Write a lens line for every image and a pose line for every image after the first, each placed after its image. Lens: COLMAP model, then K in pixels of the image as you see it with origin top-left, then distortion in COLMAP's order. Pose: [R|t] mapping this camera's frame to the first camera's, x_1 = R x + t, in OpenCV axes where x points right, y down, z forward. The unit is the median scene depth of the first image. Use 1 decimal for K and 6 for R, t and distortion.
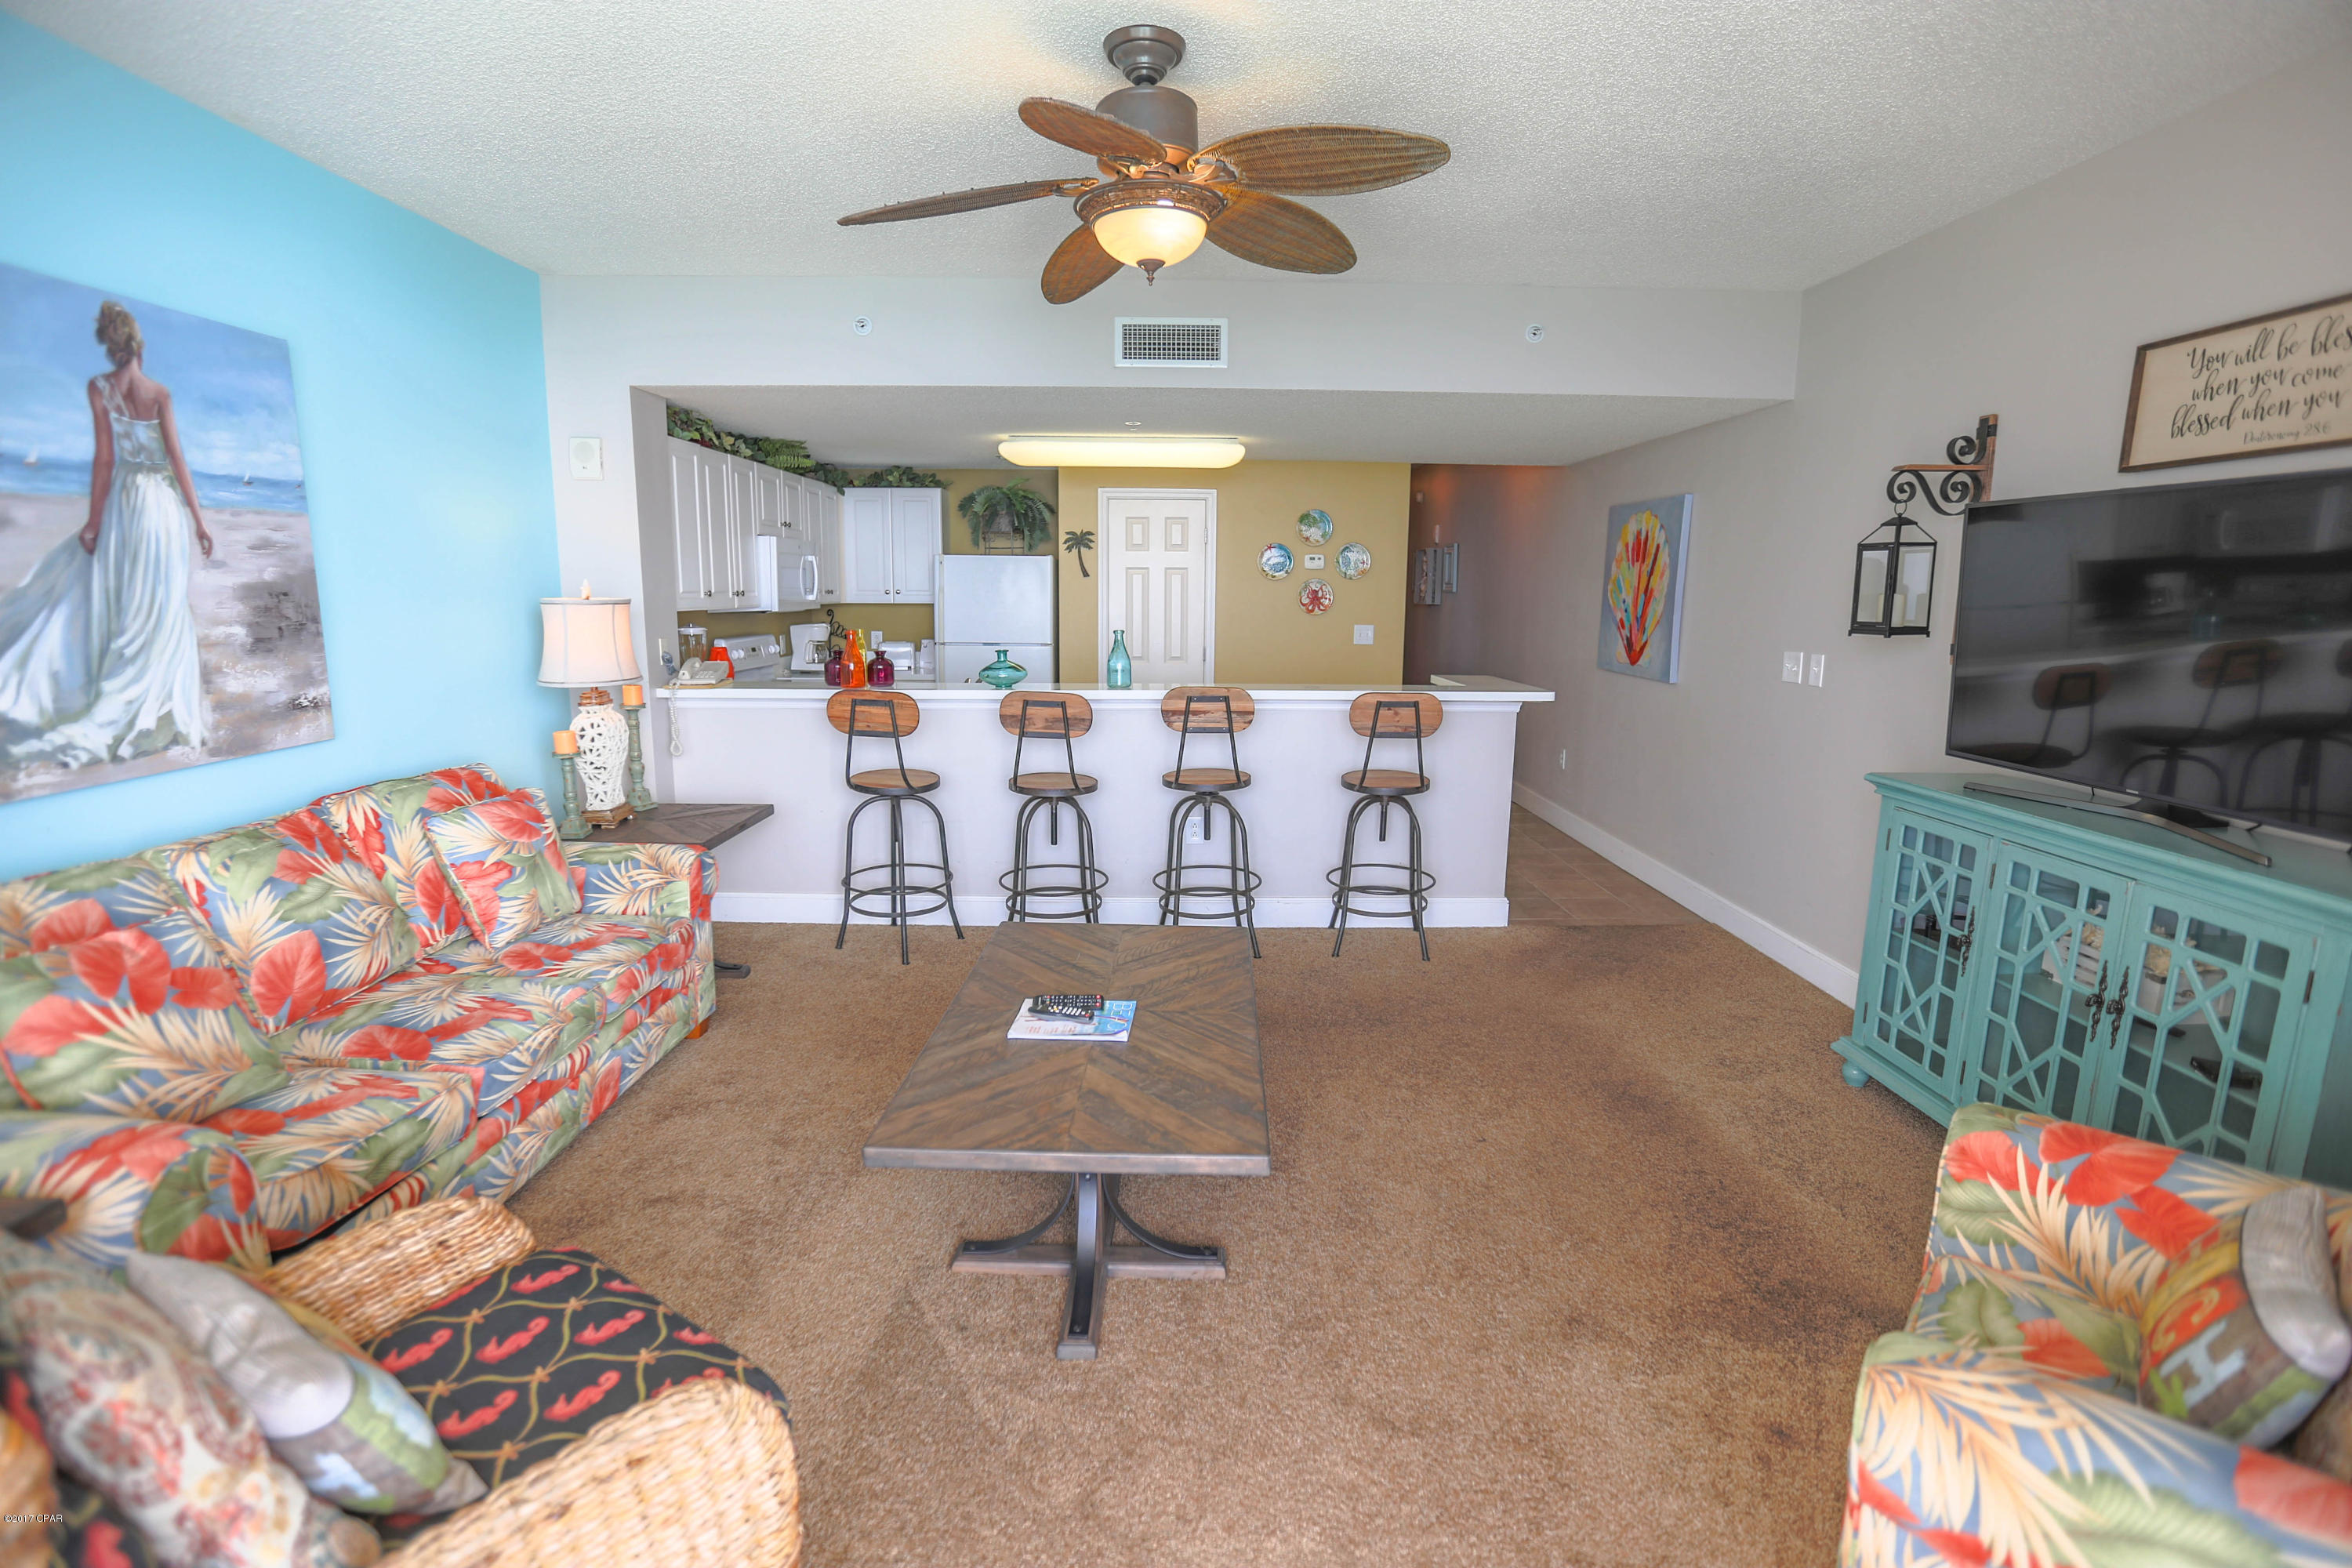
lens RADIAL K [[1082.8, 0, 1170.6], [0, 1082.8, 772.8], [0, 0, 1]] dist [-0.055475, 0.023033]
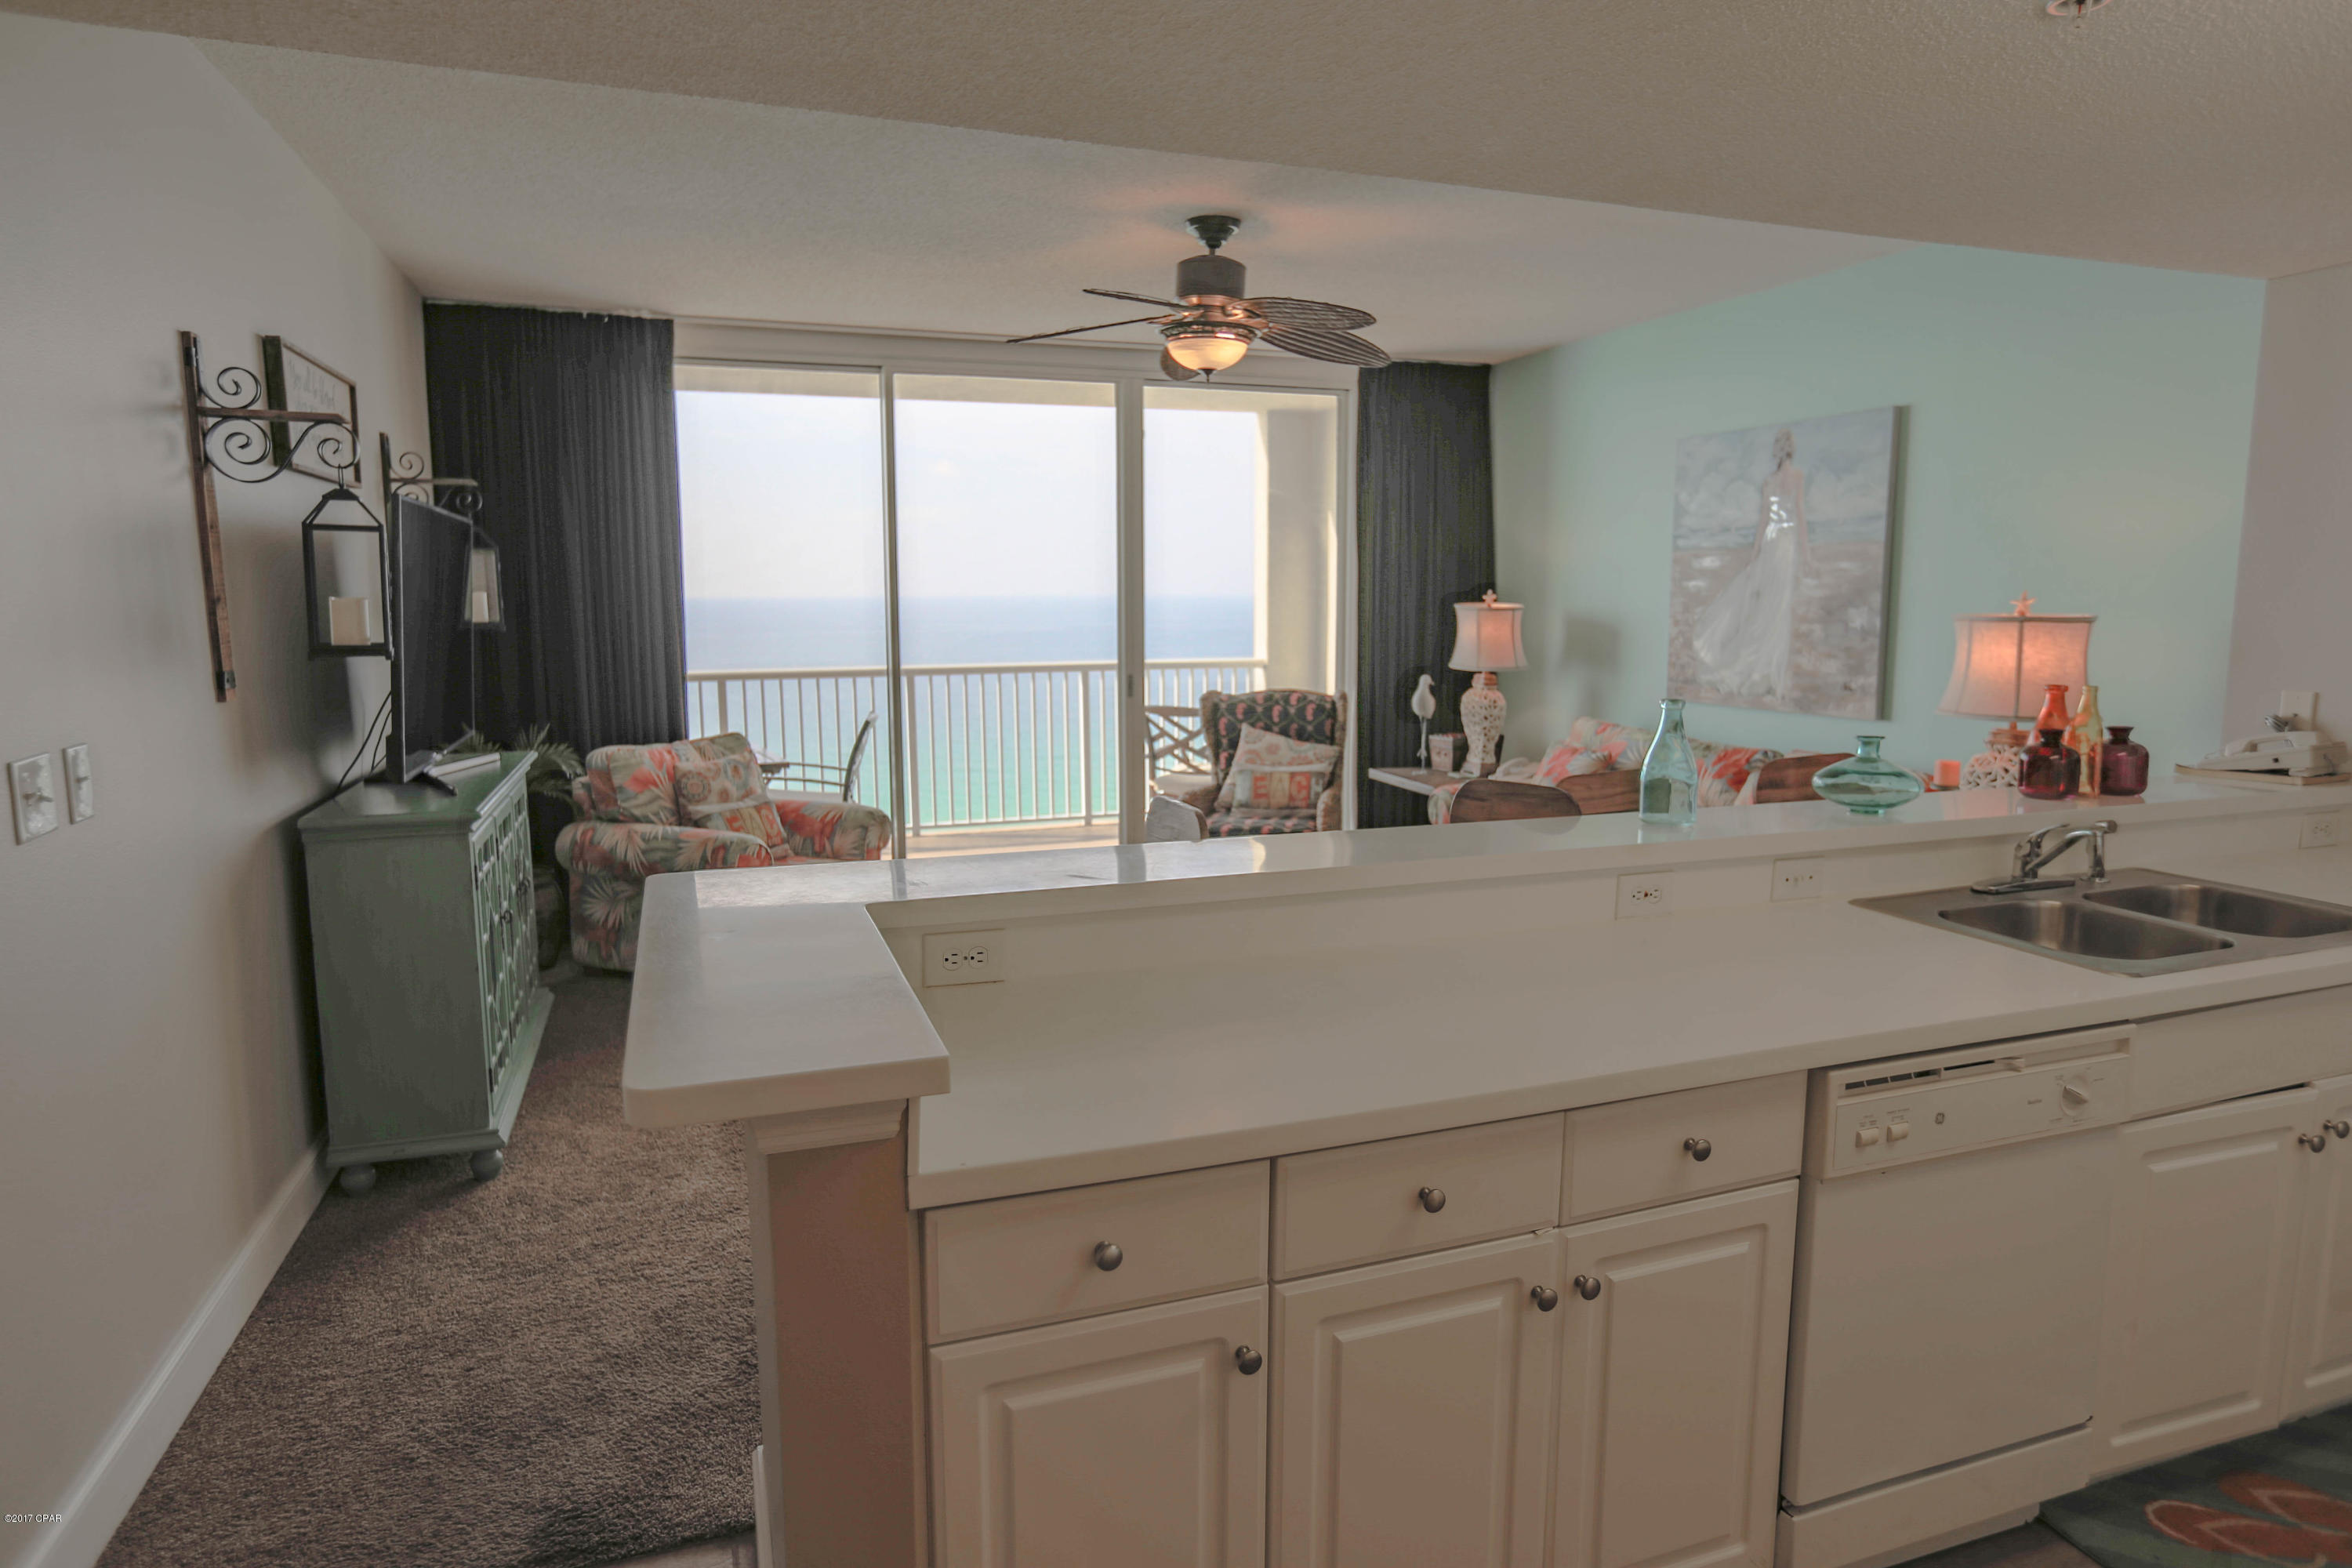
lens RADIAL K [[1343.0, 0, 1176.5], [0, 1343.0, 773.5], [0, 0, 1]] dist [-0.044825, 0.042583]
pose [[-0.943315, 0.037994, -0.329716, 0.370099], [-0.063368, 0.954534, 0.291289, -0.279928], [0.325793, 0.295671, -0.898019, 1.605215]]
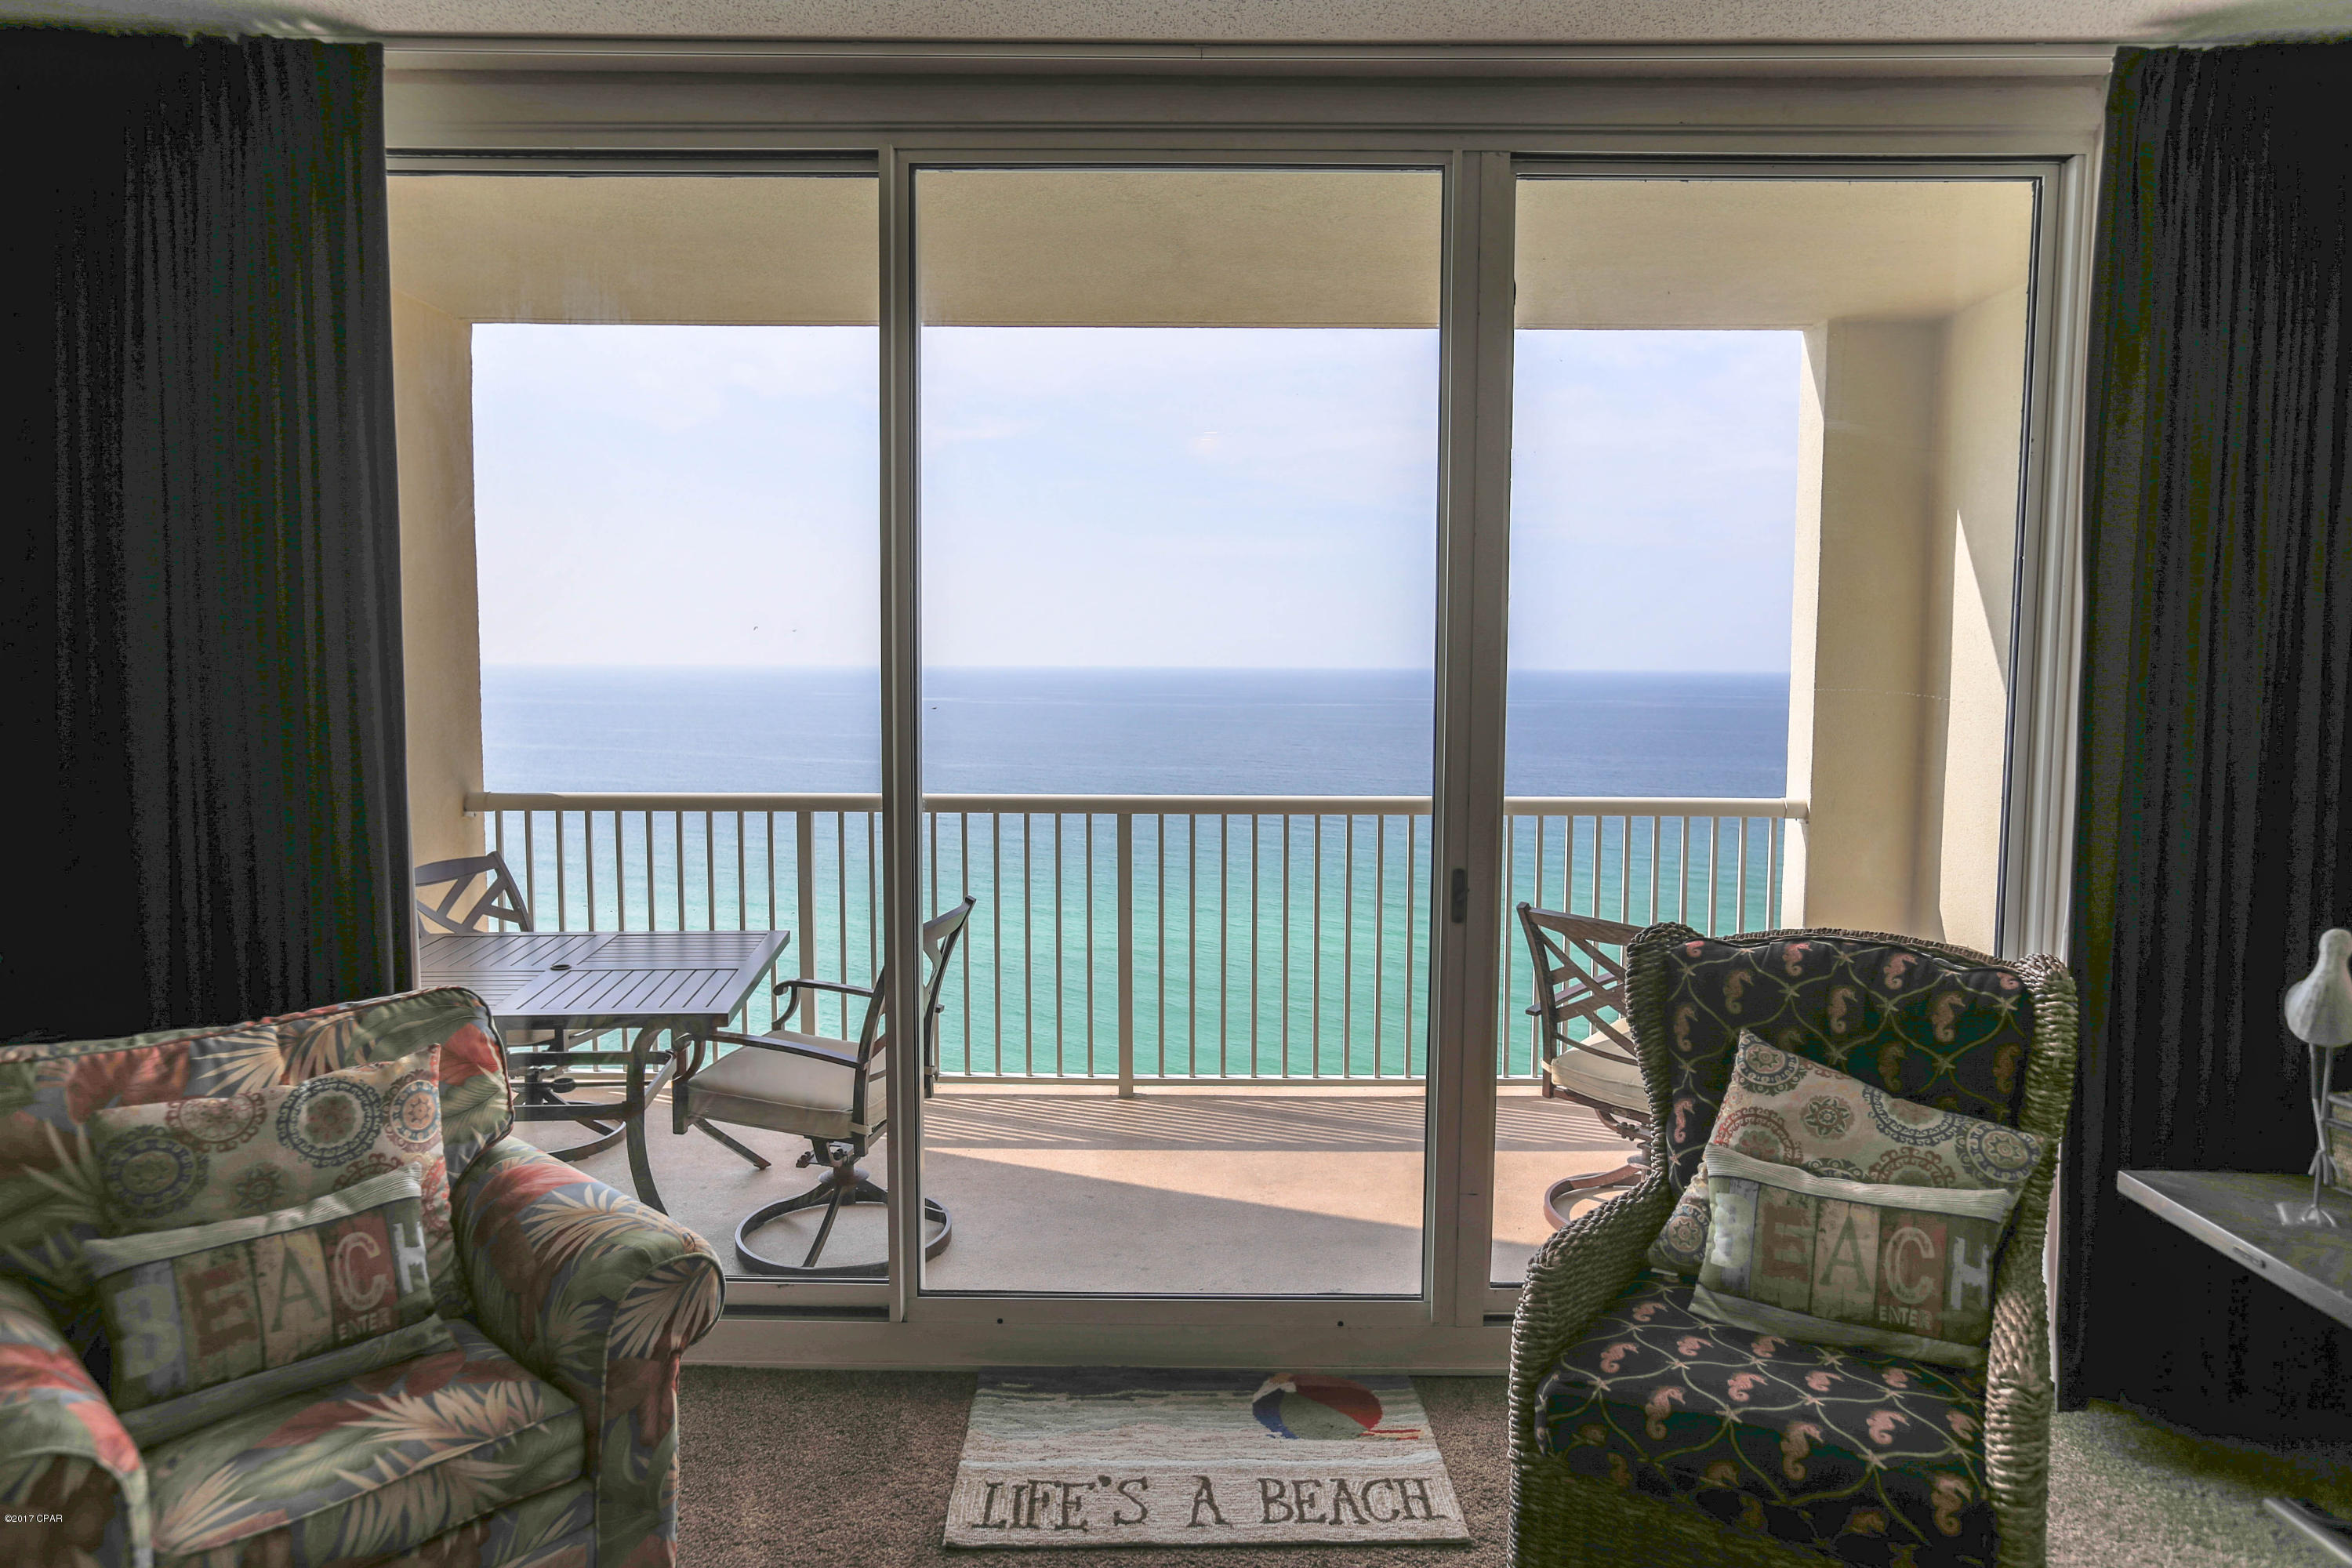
lens RADIAL K [[1411.3, 0, 1140.5], [0, 1411.3, 776.8], [0, 0, 1]] dist [0.001227, 0.000622]
pose [[-0.999212, -0.017365, 0.035694, 0.008460], [-0.007752, 0.967282, 0.253585, -0.139885], [-0.038930, 0.253109, -0.966654, 0.758636]]
